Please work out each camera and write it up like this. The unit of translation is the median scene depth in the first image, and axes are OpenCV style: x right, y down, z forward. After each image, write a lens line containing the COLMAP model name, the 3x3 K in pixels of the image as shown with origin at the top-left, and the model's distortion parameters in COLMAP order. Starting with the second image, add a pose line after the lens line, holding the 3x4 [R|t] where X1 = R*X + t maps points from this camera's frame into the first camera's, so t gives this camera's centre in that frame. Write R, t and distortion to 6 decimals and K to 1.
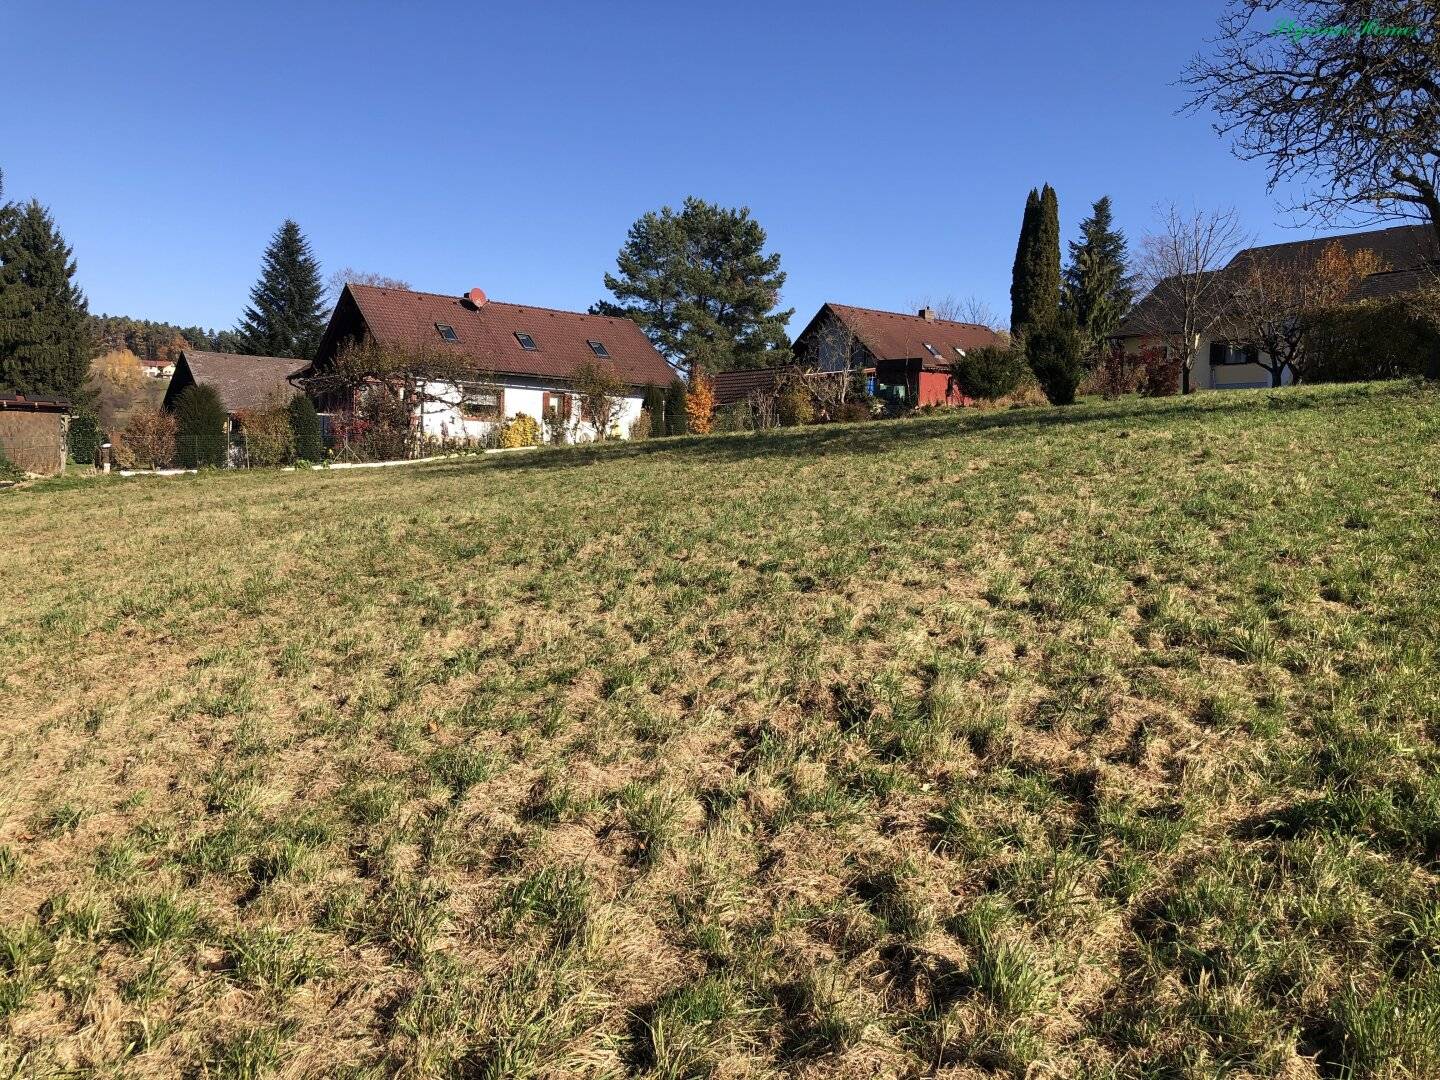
lens RADIAL K [[1224.0, 0, 648.1], [0, 1224.0, 568.9], [0, 0, 1]] dist [-0.021700, -0.011138]
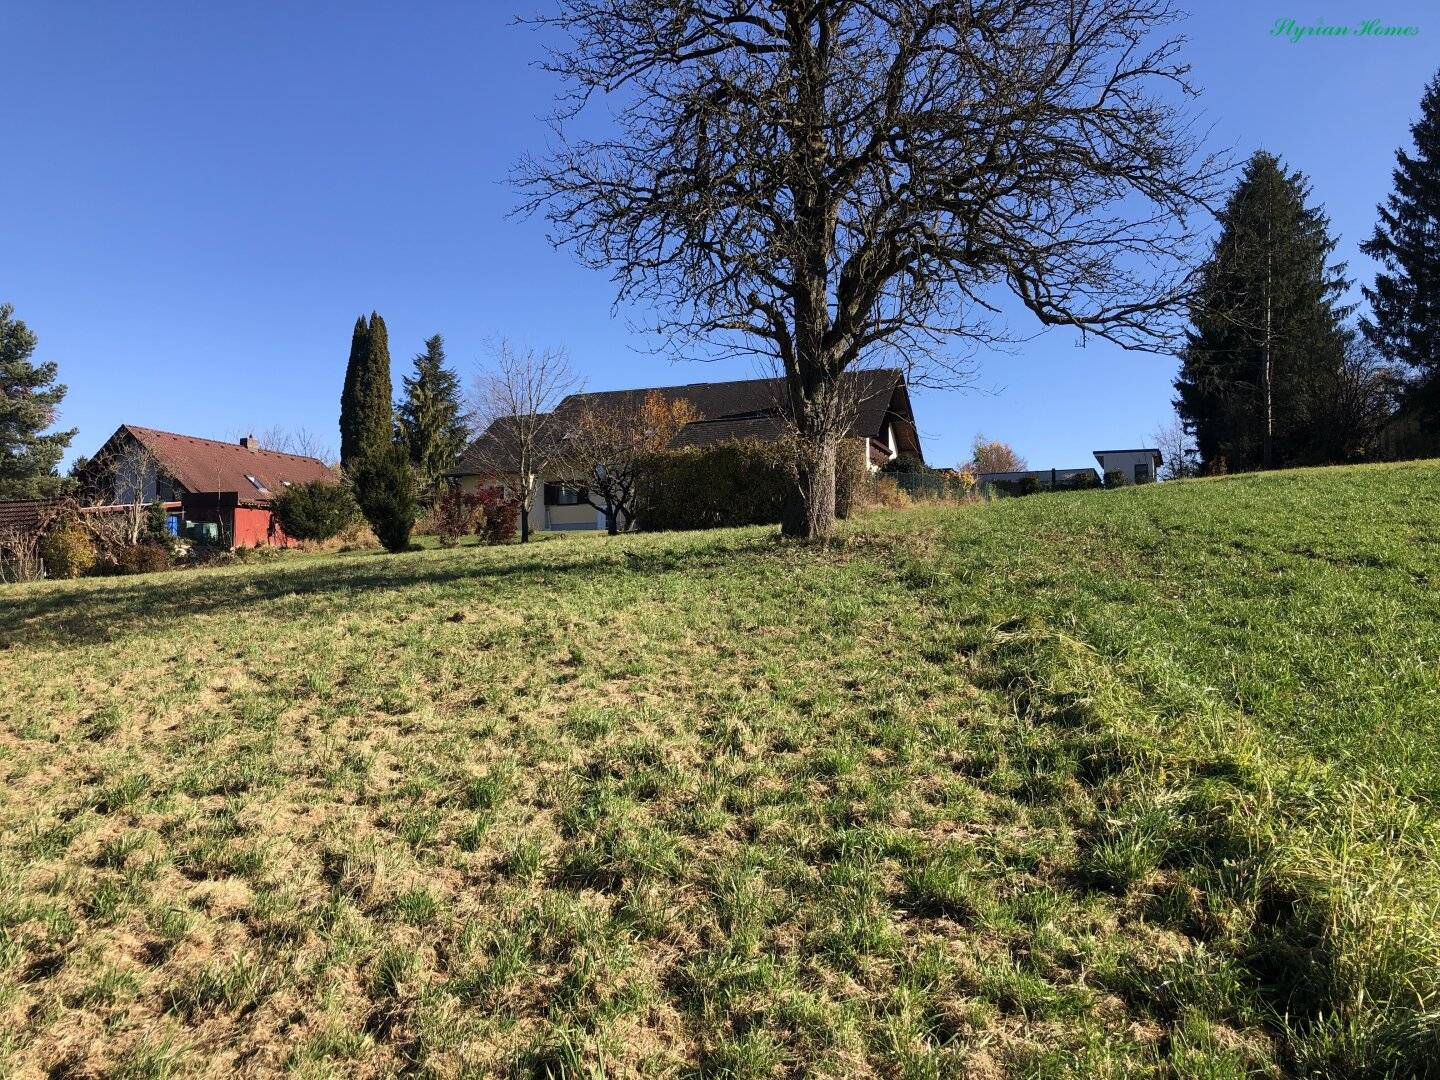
lens RADIAL K [[1248.2, 0, 720.0], [0, 1248.2, 540.0], [0, 0, 1]] dist [0.030446, -0.006044]
pose [[0.841633, 0.005038, 0.540027, 0.033403], [0.066501, 0.991379, -0.112891, -0.016211], [-0.535940, 0.130926, 0.834042, 0.081396]]
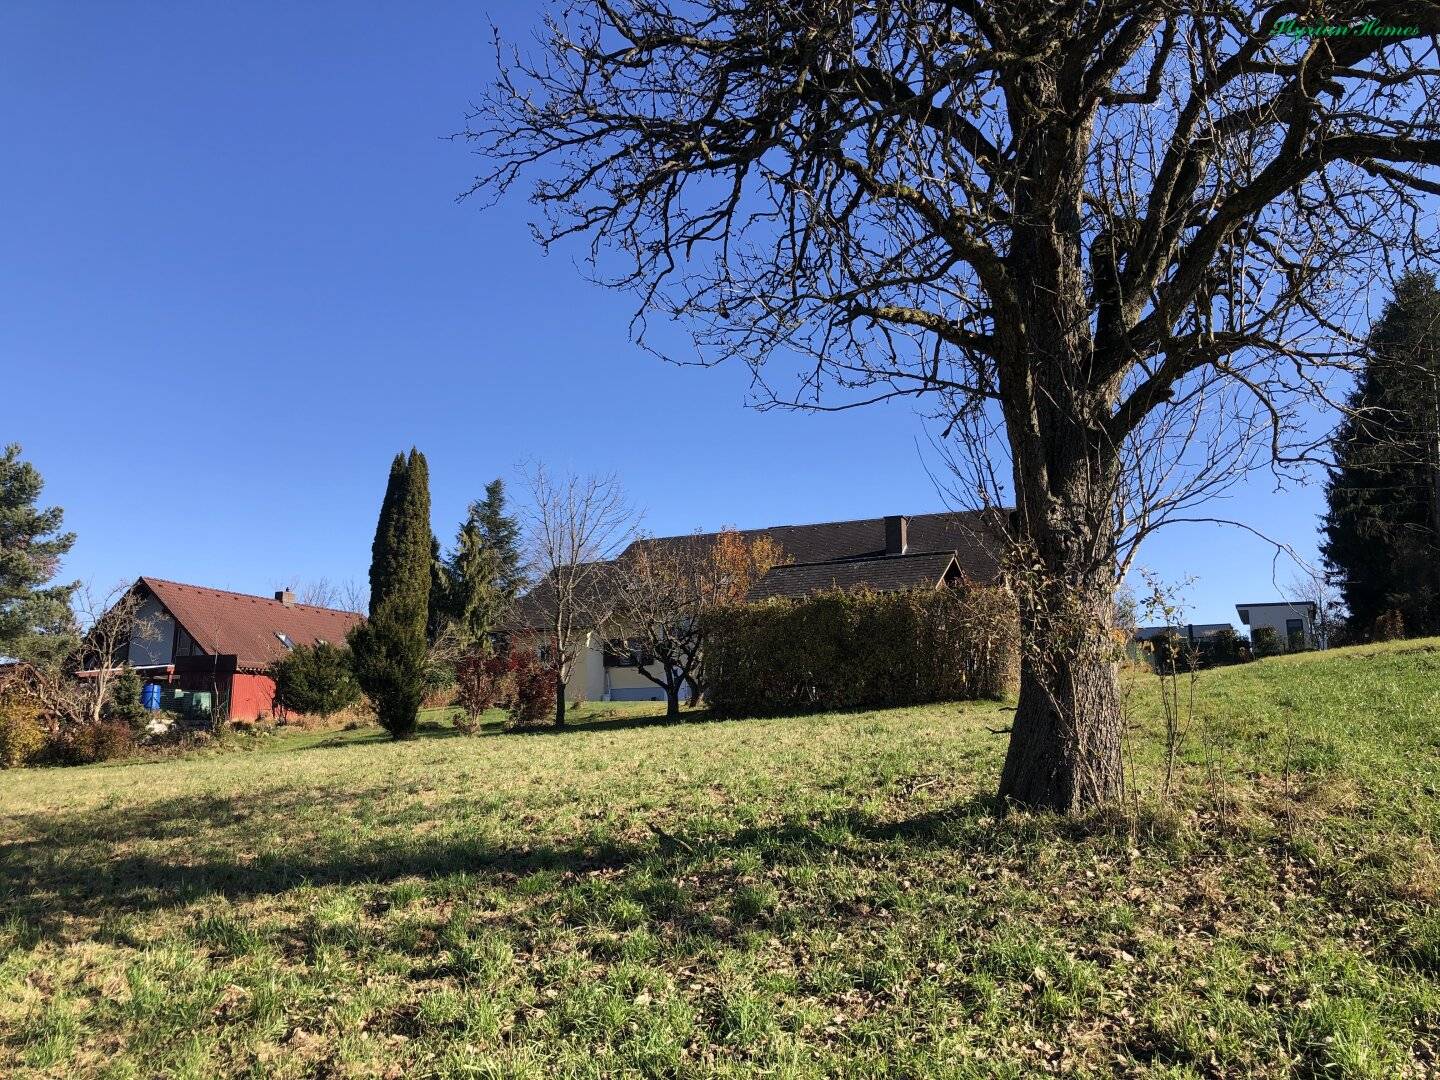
lens RADIAL K [[1248.2, 0, 720.0], [0, 1248.2, 540.0], [0, 0, 1]] dist [0.030446, -0.006044]
pose [[0.873993, 0.065197, 0.481545, 0.115250], [0.057759, 0.969996, -0.236161, -0.047048], [-0.482494, 0.234217, 0.844004, 0.218497]]
